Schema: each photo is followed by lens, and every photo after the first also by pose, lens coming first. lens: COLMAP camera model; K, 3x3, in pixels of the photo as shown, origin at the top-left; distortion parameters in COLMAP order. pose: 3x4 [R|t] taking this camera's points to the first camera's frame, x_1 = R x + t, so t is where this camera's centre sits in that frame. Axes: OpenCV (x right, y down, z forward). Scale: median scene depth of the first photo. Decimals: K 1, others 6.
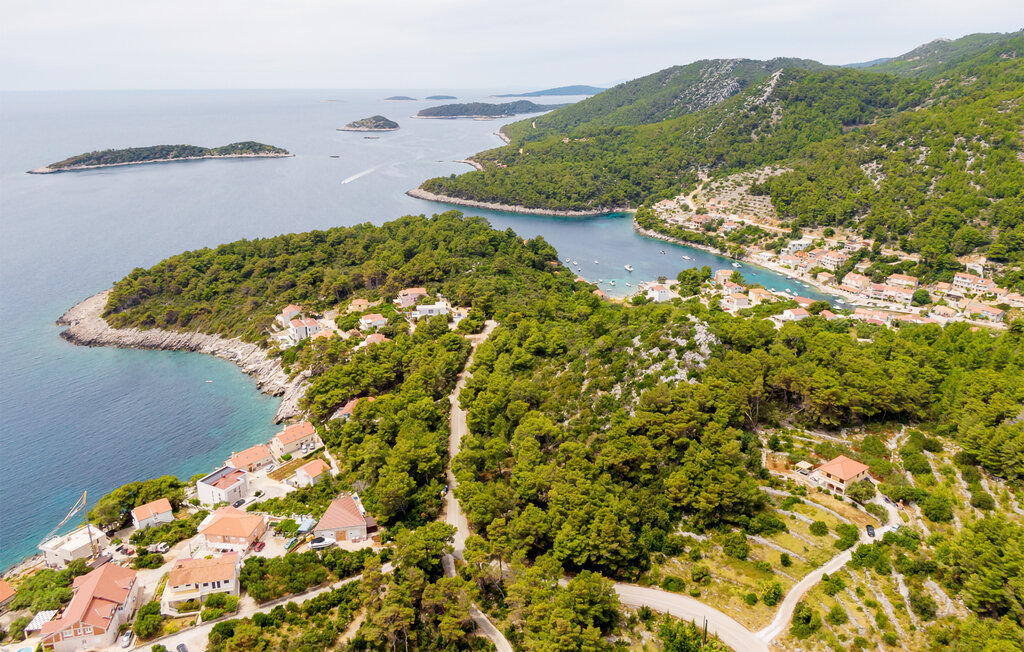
lens RADIAL K [[673.9, 0, 512.0], [0, 673.9, 326.0], [0, 0, 1]] dist [0.025213, -0.033161]
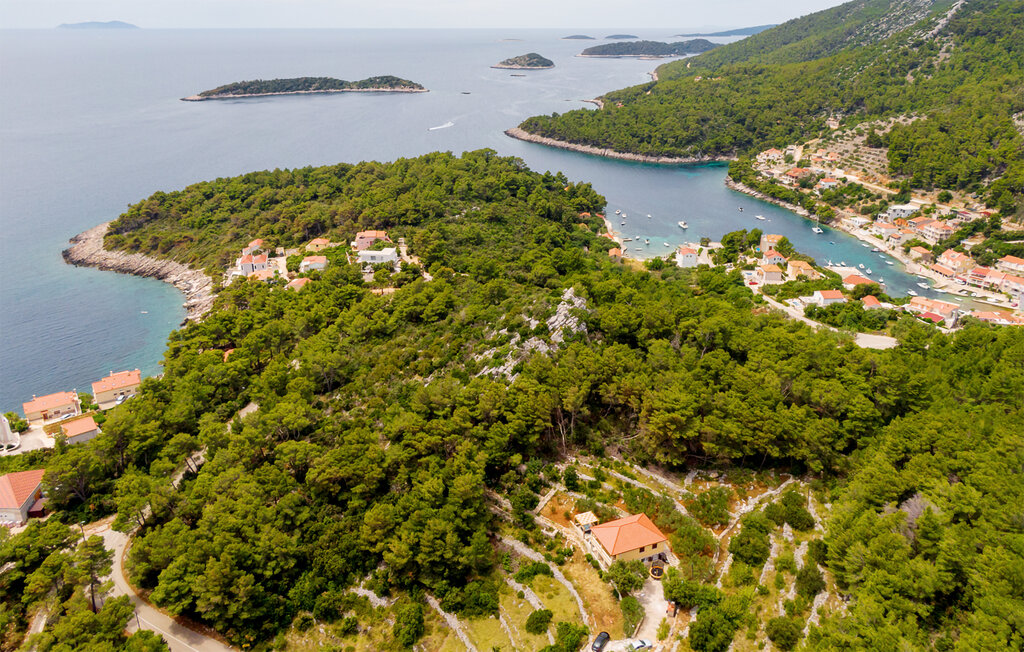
lens RADIAL K [[673.9, 0, 512.0], [0, 673.9, 326.0], [0, 0, 1]] dist [0.025213, -0.033161]
pose [[0.971929, 0.099503, -0.213198, 0.153688], [-0.082377, 0.992728, 0.087783, -0.015237], [0.220382, -0.067756, 0.973058, 0.099291]]
